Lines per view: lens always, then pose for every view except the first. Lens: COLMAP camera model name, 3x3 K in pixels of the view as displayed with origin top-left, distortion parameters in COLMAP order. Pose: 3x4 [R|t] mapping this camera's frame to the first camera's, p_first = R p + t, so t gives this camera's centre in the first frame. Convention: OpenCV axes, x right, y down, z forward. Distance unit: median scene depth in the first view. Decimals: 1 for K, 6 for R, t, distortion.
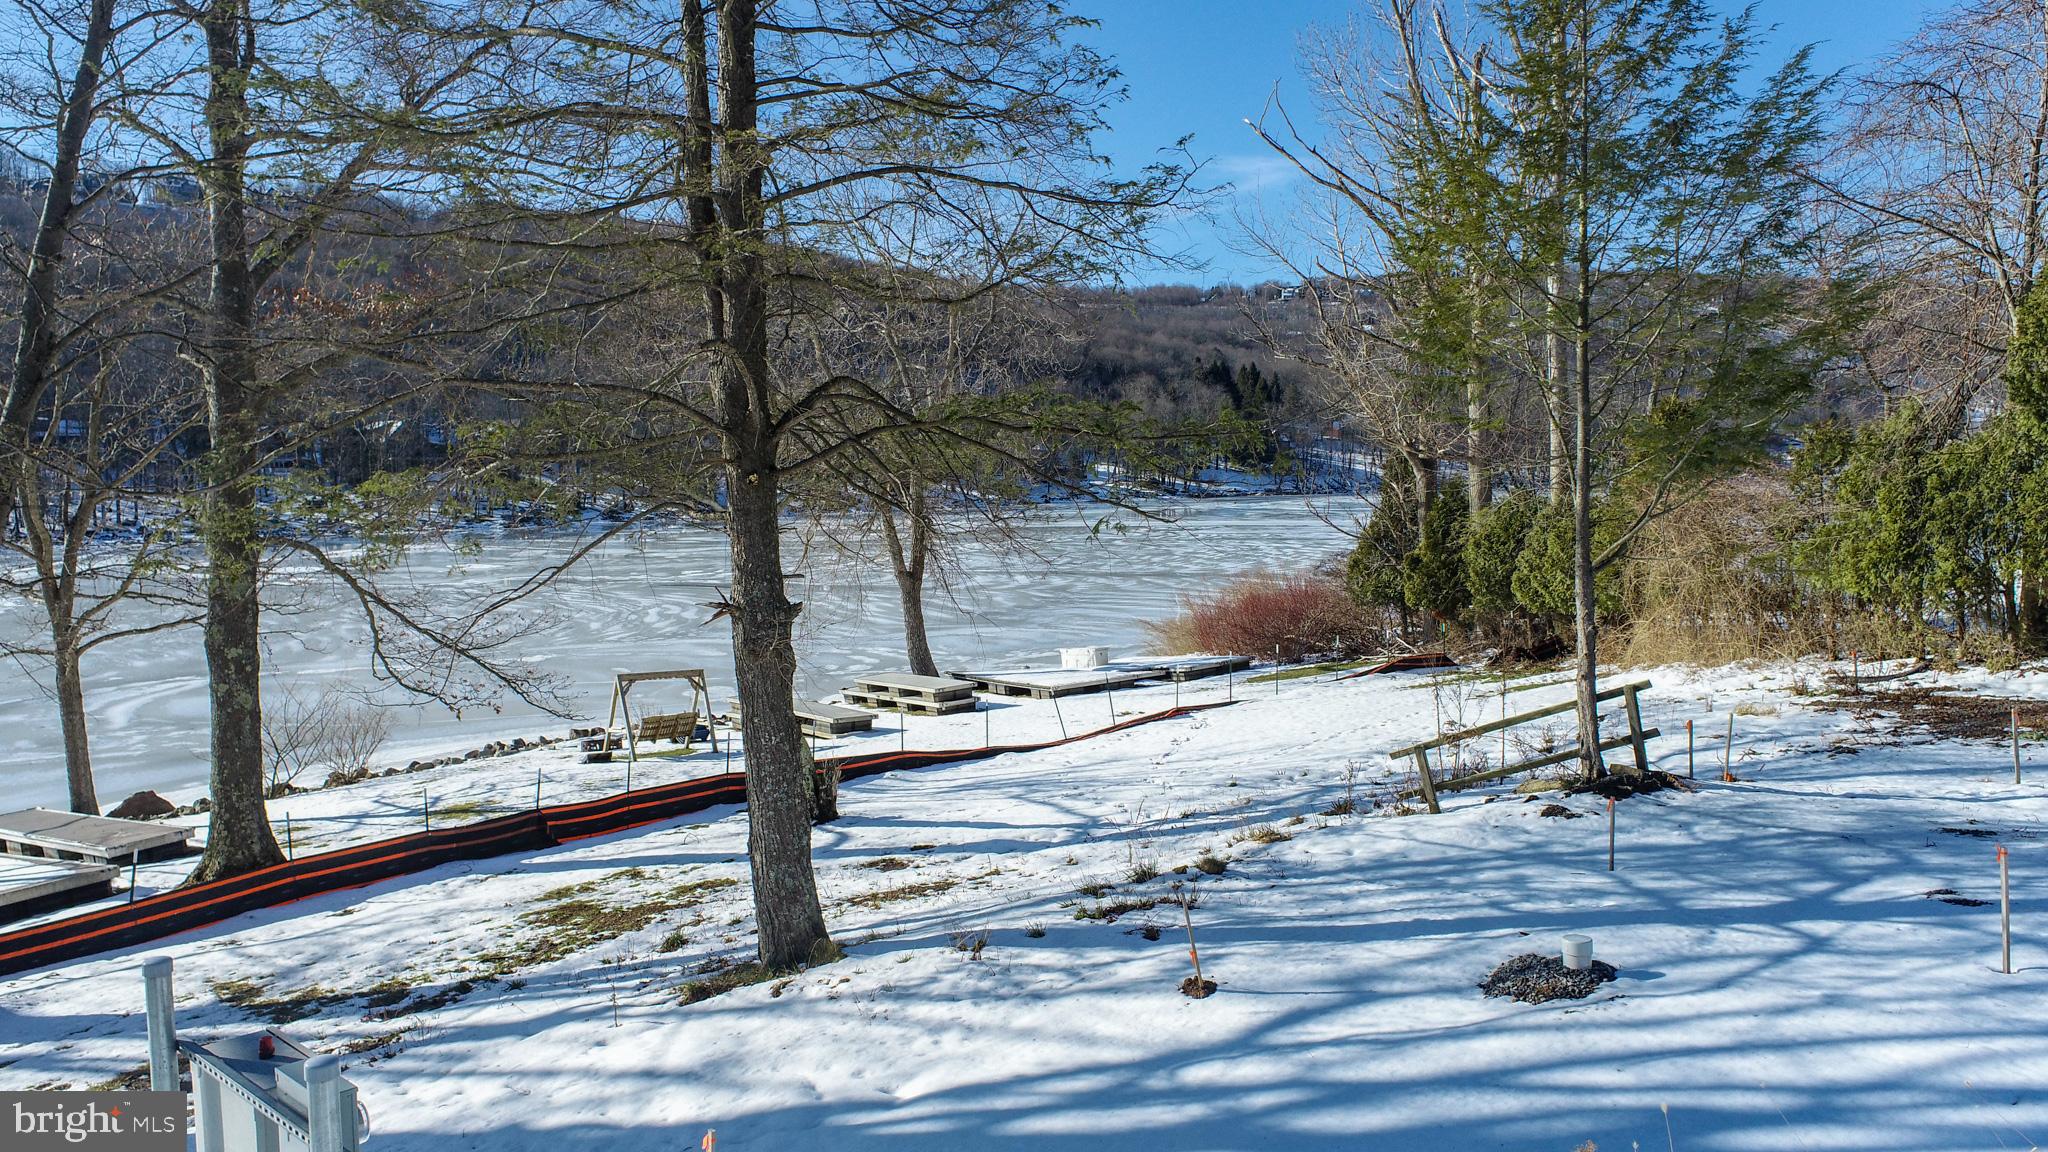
lens RADIAL K [[1378.3, 0, 1023.0], [0, 1378.3, 579.9], [0, 0, 1]] dist [-0.021373, 0.011740]
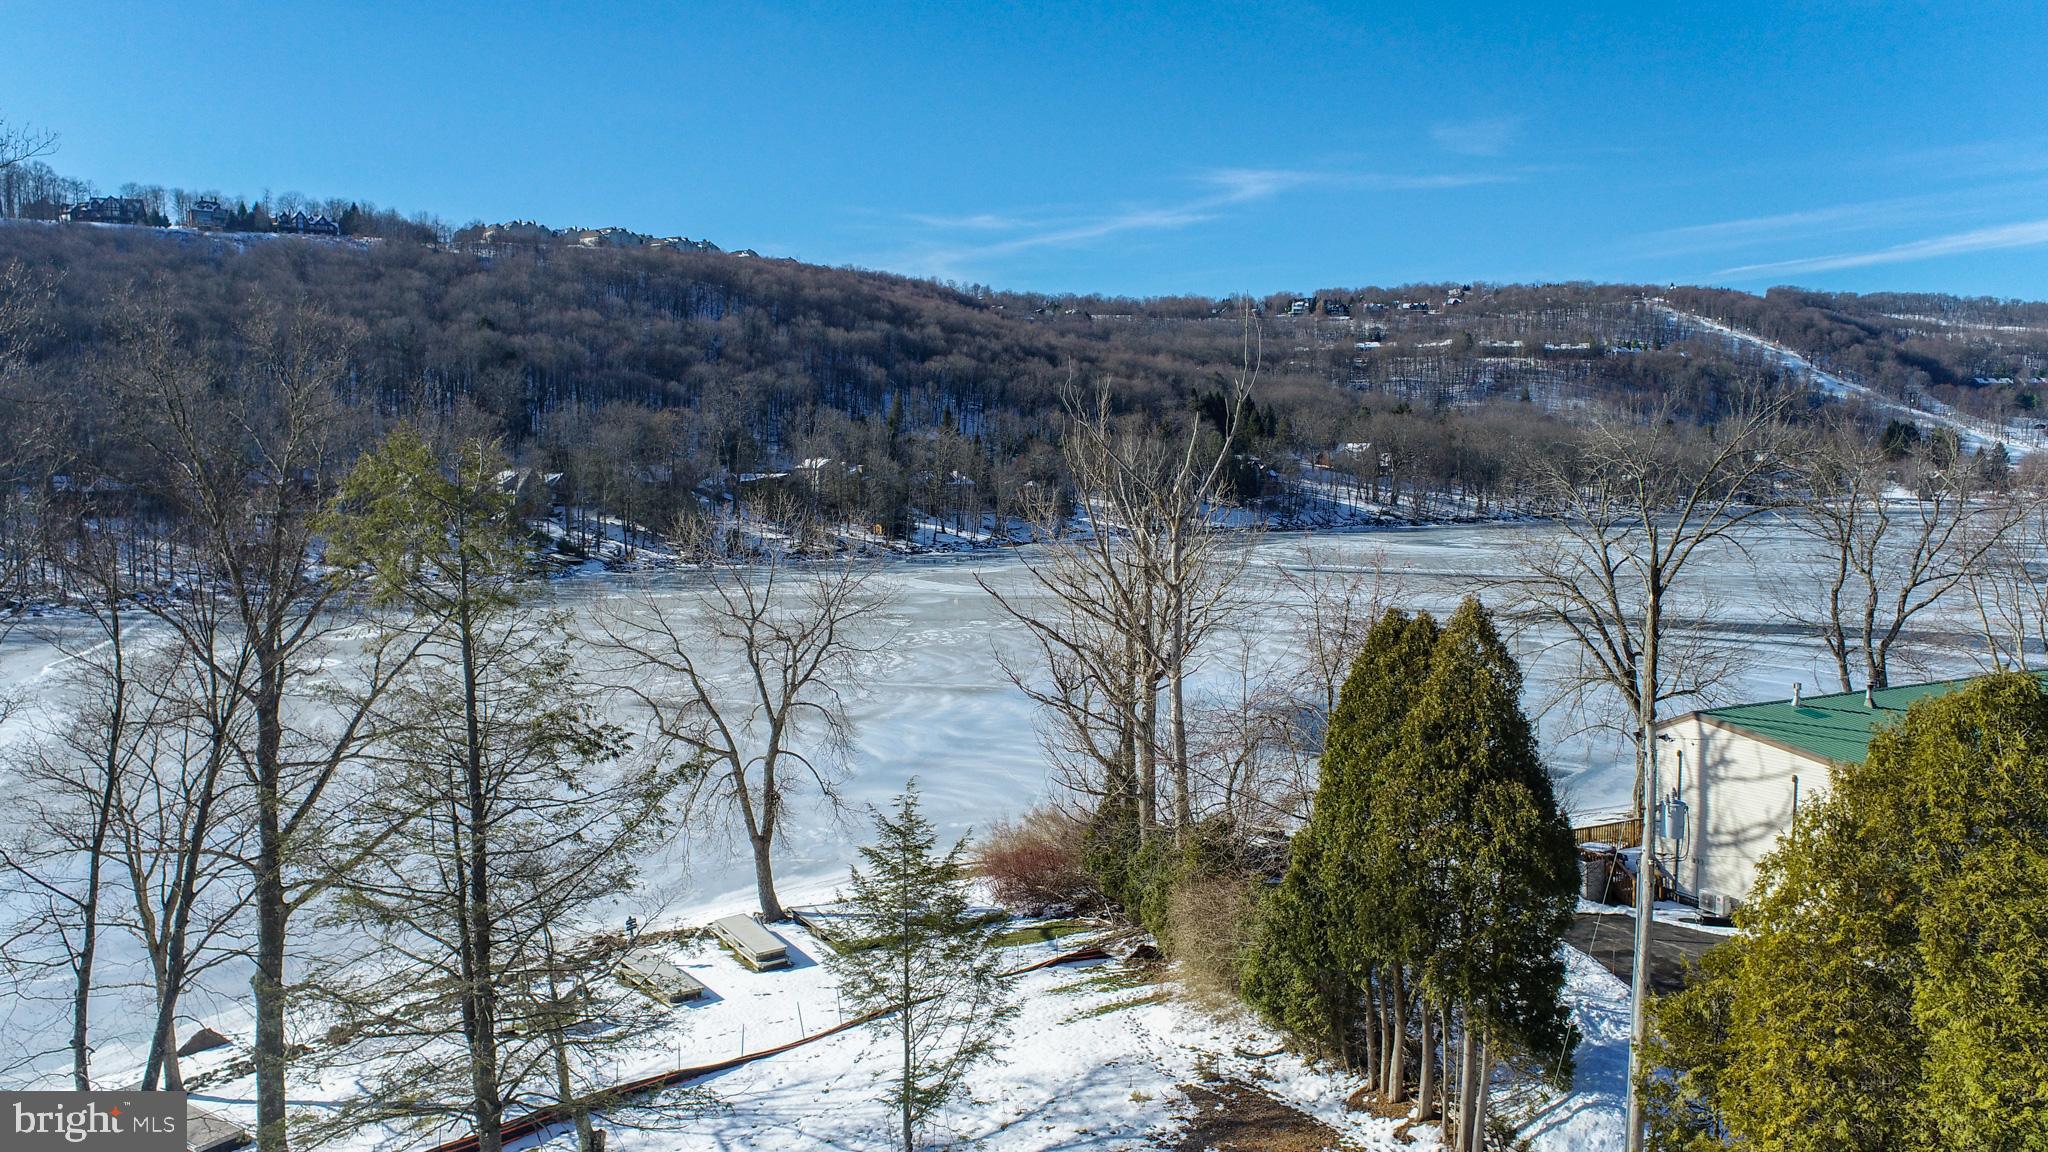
lens RADIAL K [[1378.3, 0, 1024.0], [0, 1378.3, 581.0], [0, 0, 1]] dist [-0.021373, 0.011740]
pose [[0.999831, 0.012771, -0.013204, 0.447716], [-0.012695, 0.999903, 0.005771, -0.626417], [0.013276, -0.005602, 0.999896, -0.814604]]
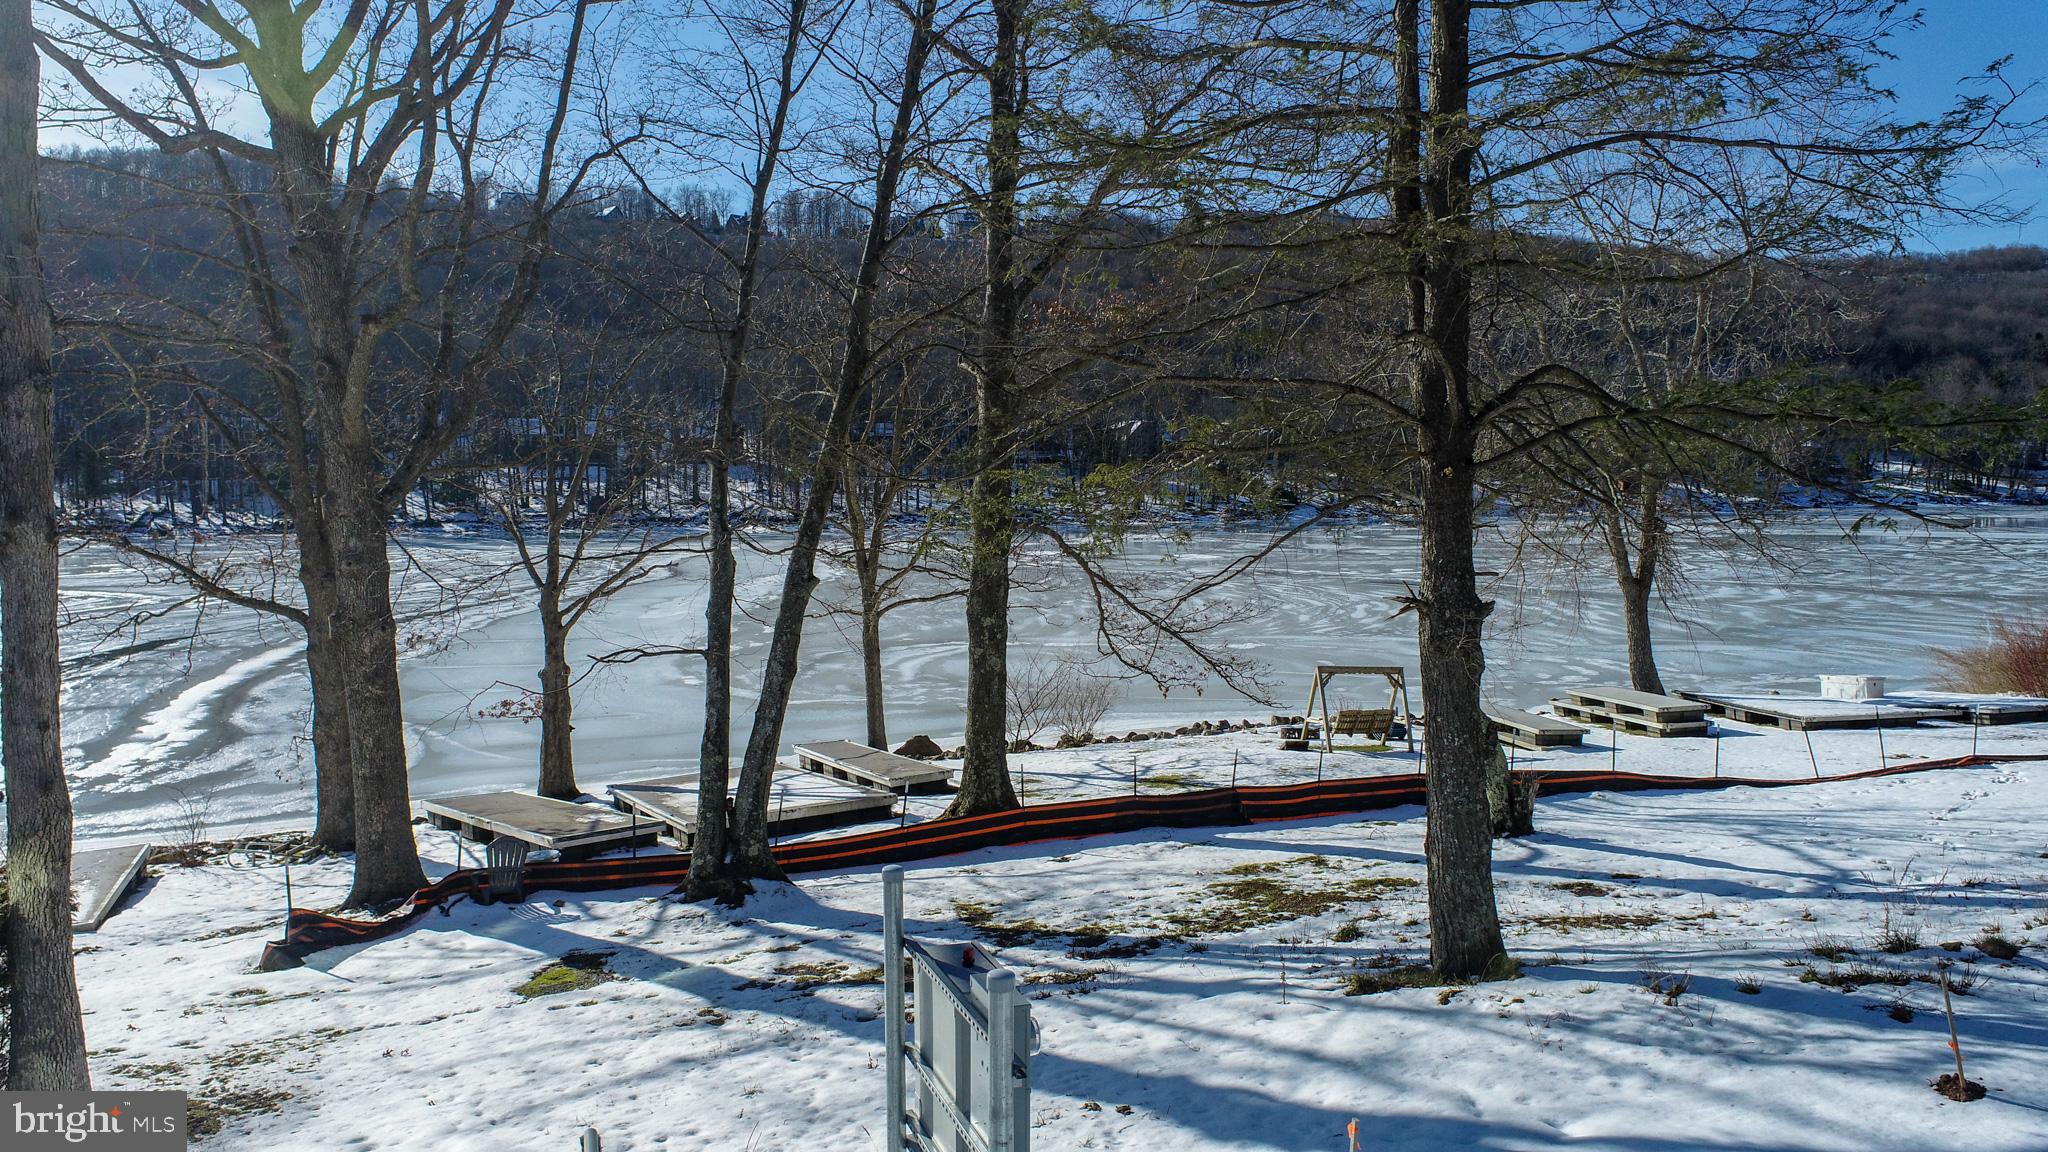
lens RADIAL K [[1378.3, 0, 1022.5], [0, 1378.3, 582.4], [0, 0, 1]] dist [-0.021373, 0.011740]
pose [[0.873489, 0.044907, -0.484769, 0.009629], [-0.043146, 0.998959, 0.014797, 0.001824], [0.484929, 0.007991, 0.874517, 0.001301]]
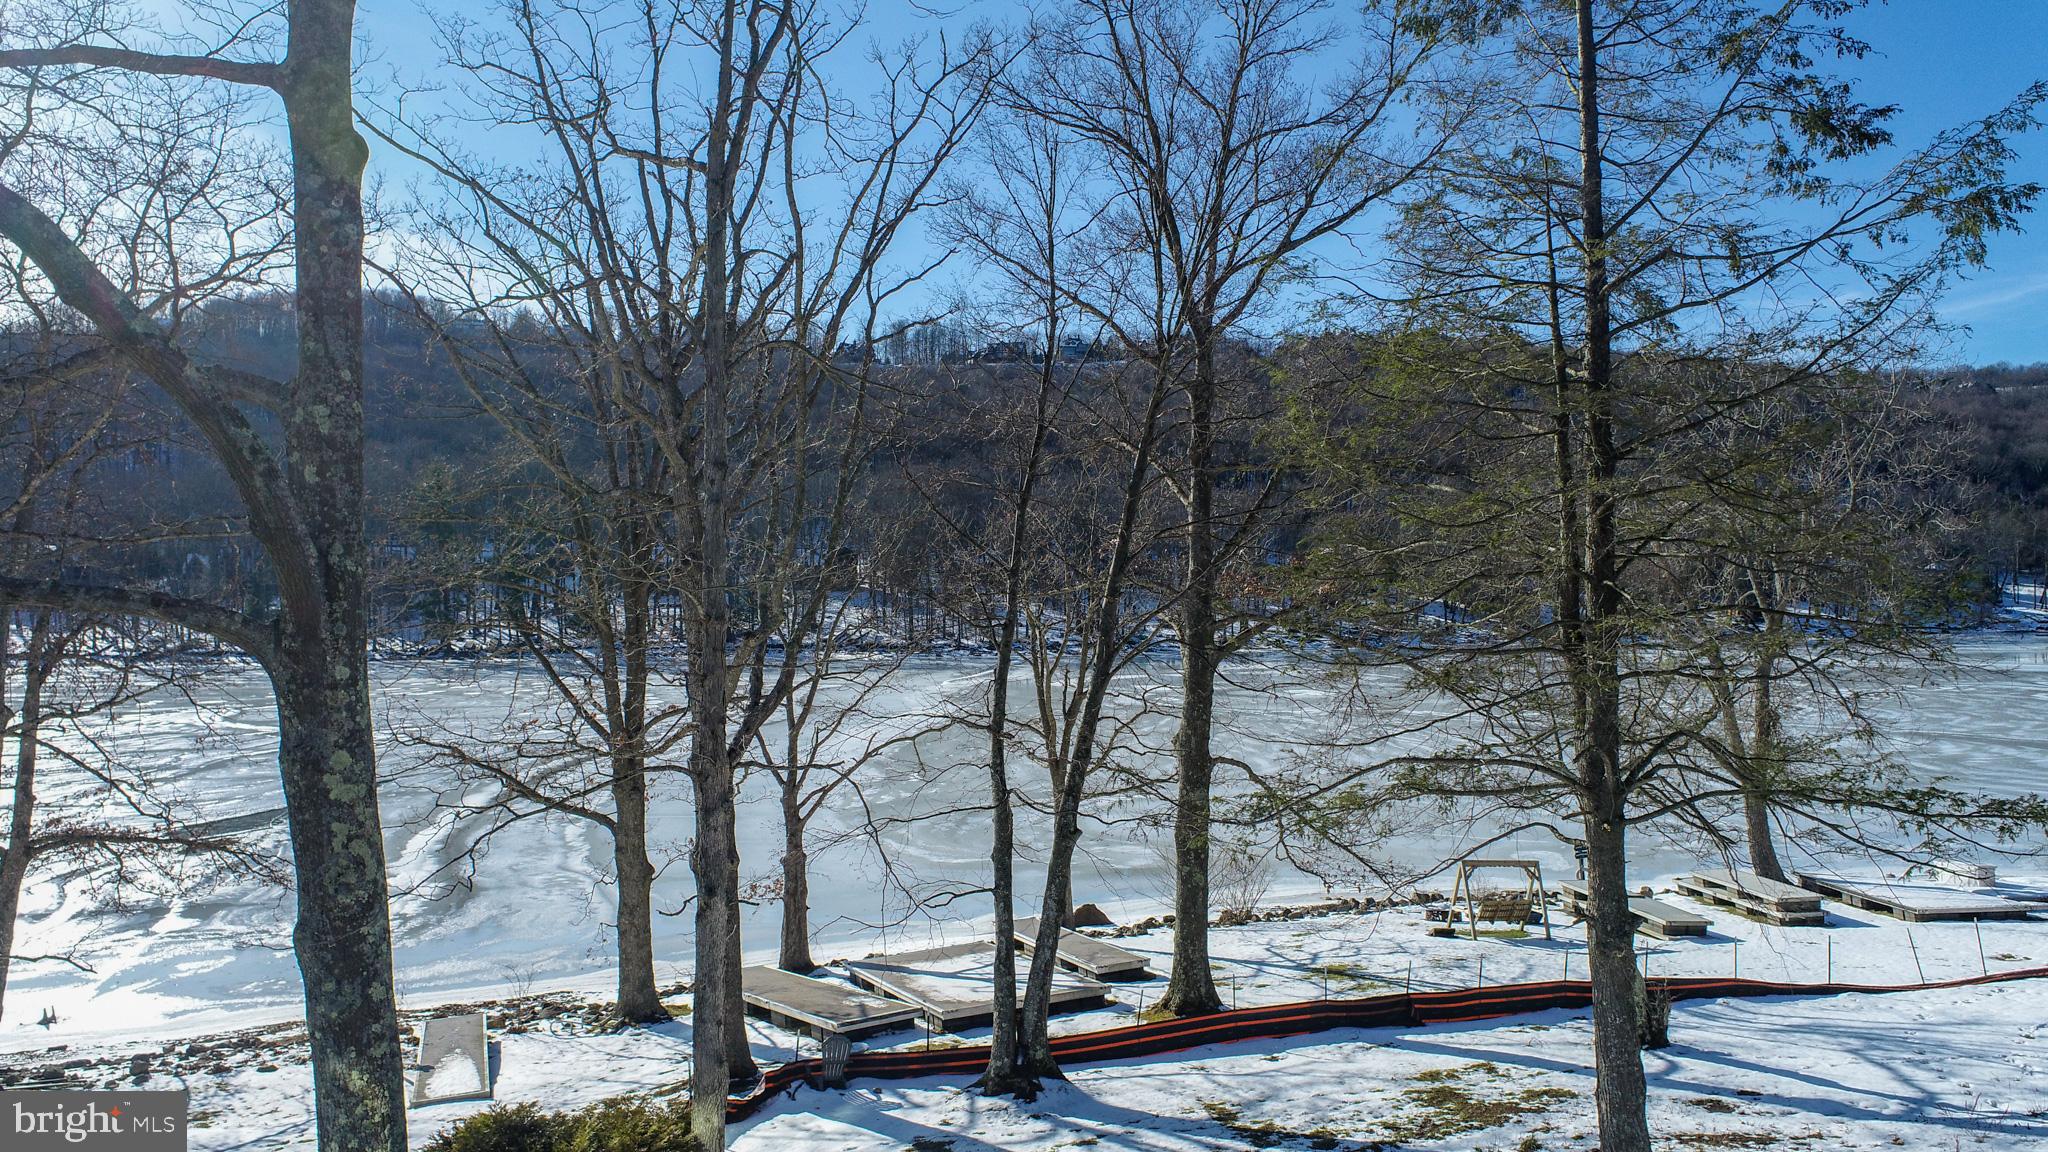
lens RADIAL K [[1378.3, 0, 1022.6], [0, 1378.3, 580.0], [0, 0, 1]] dist [-0.021373, 0.011740]
pose [[0.837576, 0.003694, -0.546309, 0.037934], [-0.047275, 0.996716, -0.065741, -0.117876], [0.544272, 0.080890, 0.835000, -0.285843]]
